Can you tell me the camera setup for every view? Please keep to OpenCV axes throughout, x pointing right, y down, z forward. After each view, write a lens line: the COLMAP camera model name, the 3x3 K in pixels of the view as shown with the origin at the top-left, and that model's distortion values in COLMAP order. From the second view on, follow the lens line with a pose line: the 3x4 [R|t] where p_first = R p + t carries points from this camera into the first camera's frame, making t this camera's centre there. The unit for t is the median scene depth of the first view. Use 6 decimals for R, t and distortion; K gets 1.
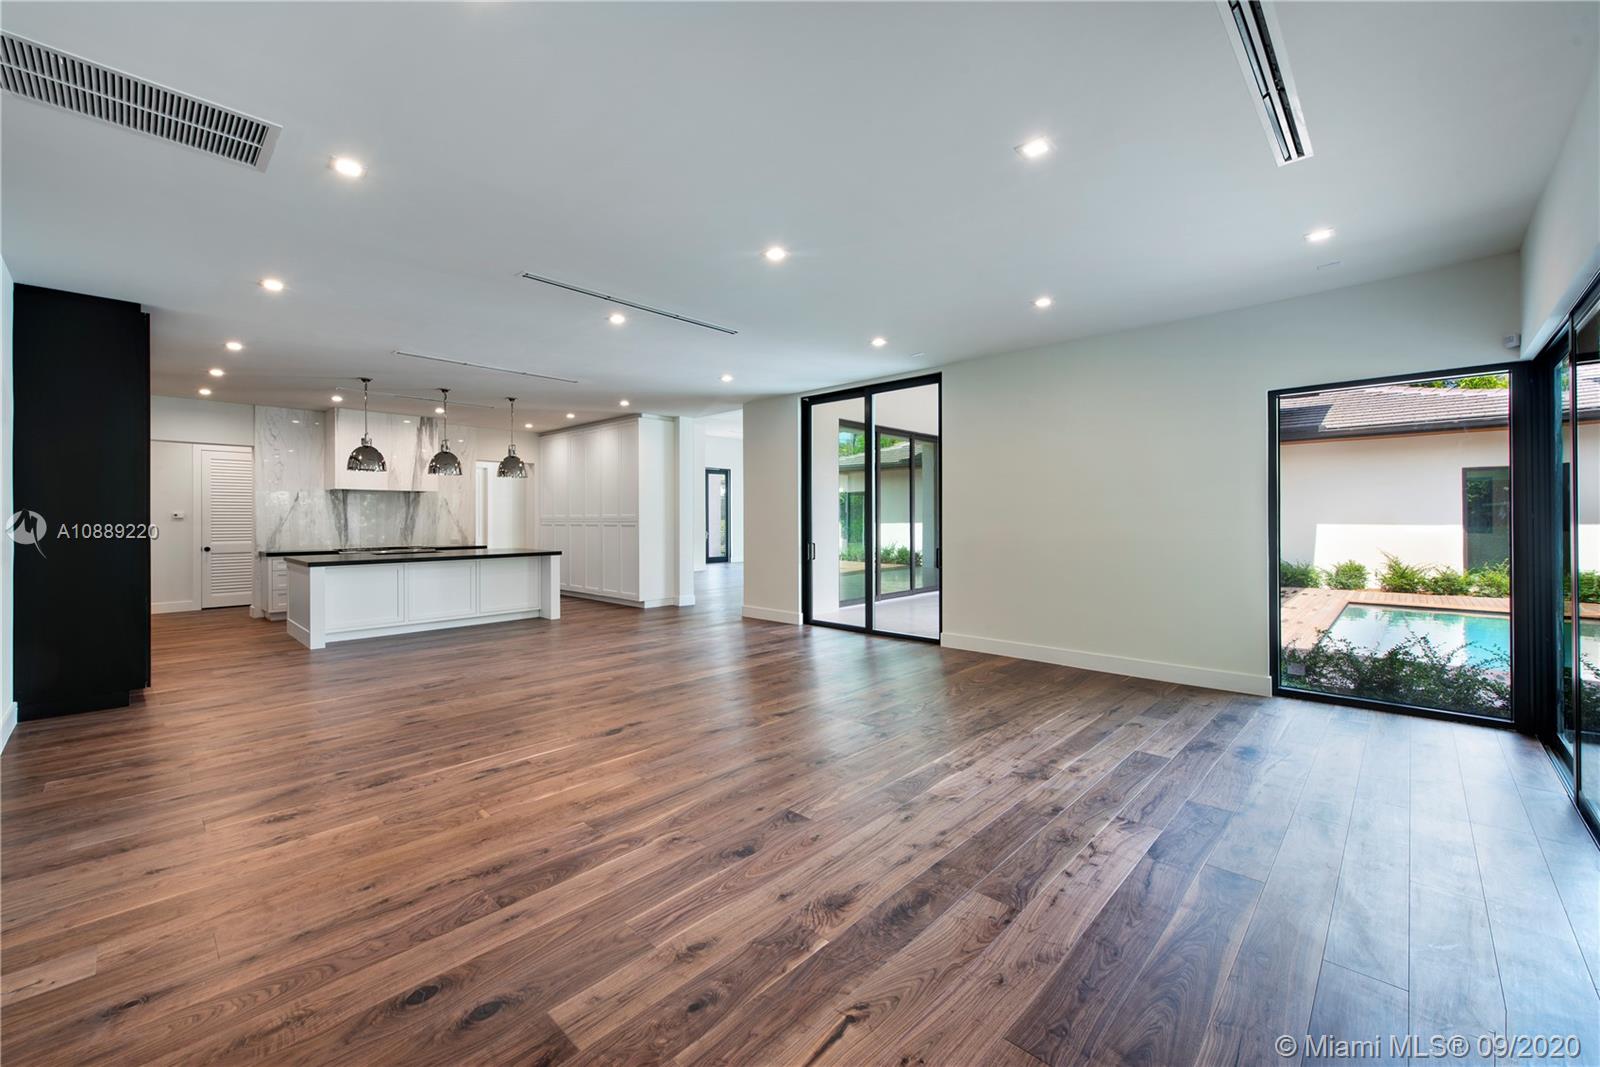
lens RADIAL K [[636.6, 0, 772.8], [0, 636.6, 516.8], [0, 0, 1]] dist [0.000596, 0.000153]
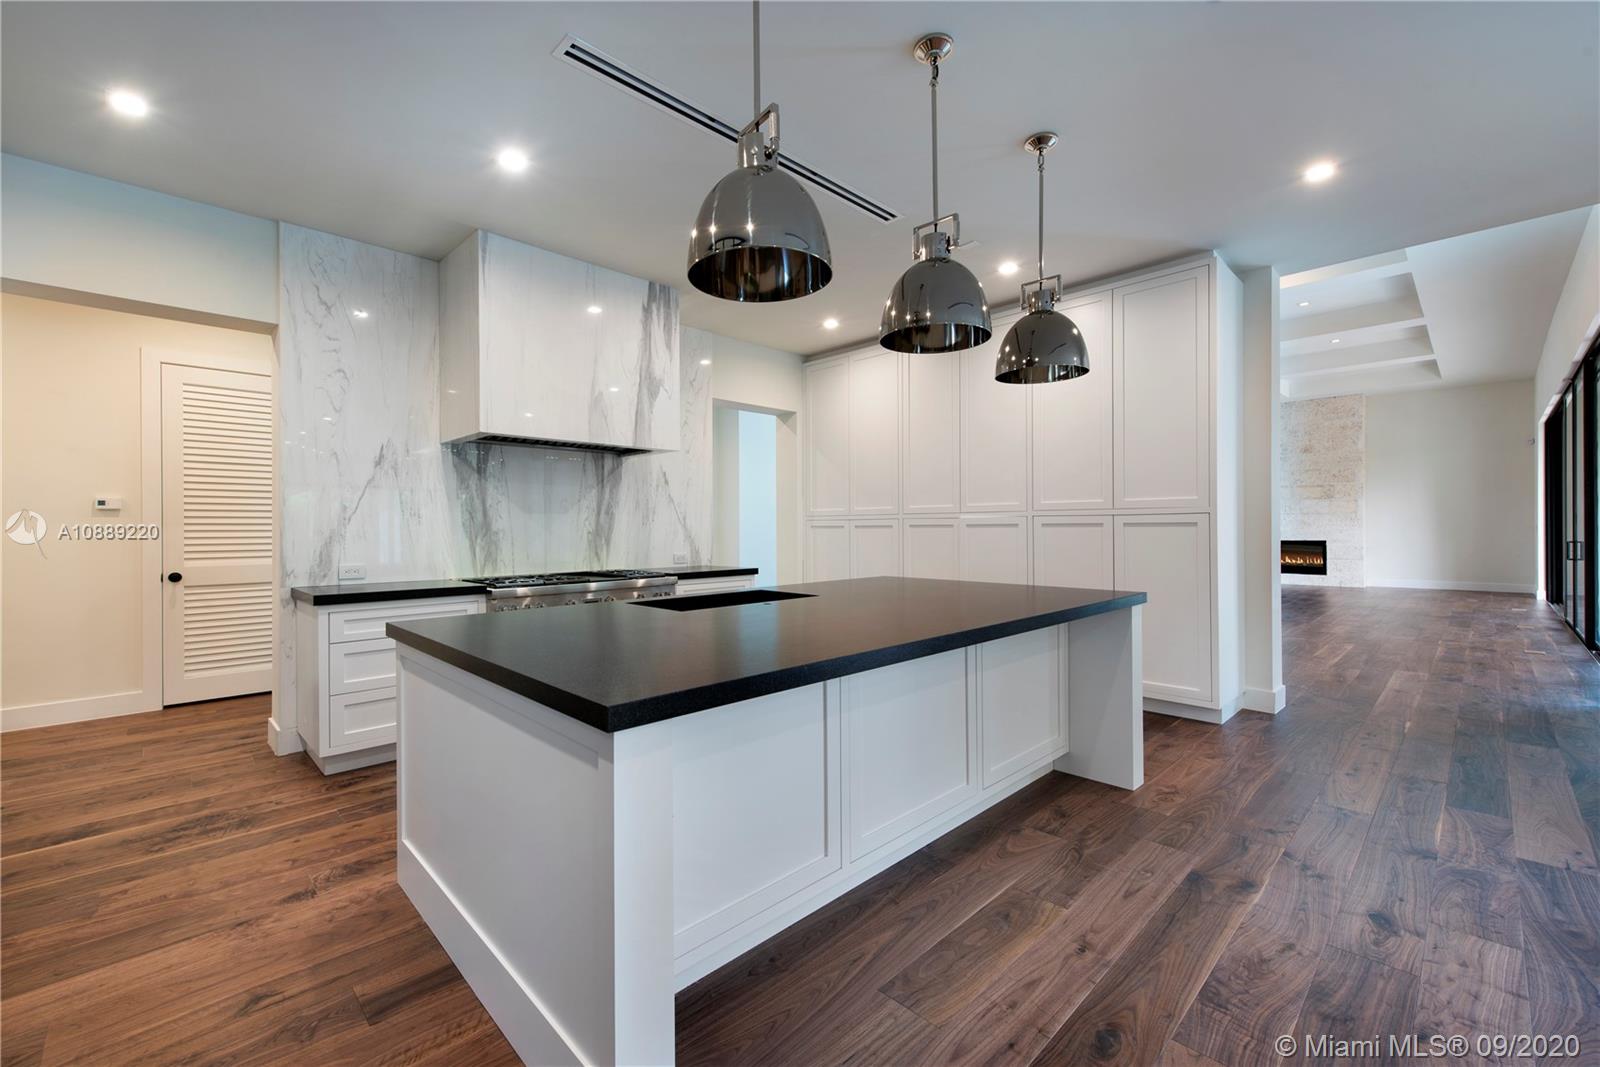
lens RADIAL K [[613.8, 0, 759.7], [0, 613.8, 528.3], [0, 0, 1]] dist [0.010865, -0.000143]
pose [[0.999916, -0.001448, -0.012880, -0.477533], [0.001464, 0.999998, 0.001210, 0.015906], [0.012878, -0.001228, 0.999916, 0.579502]]
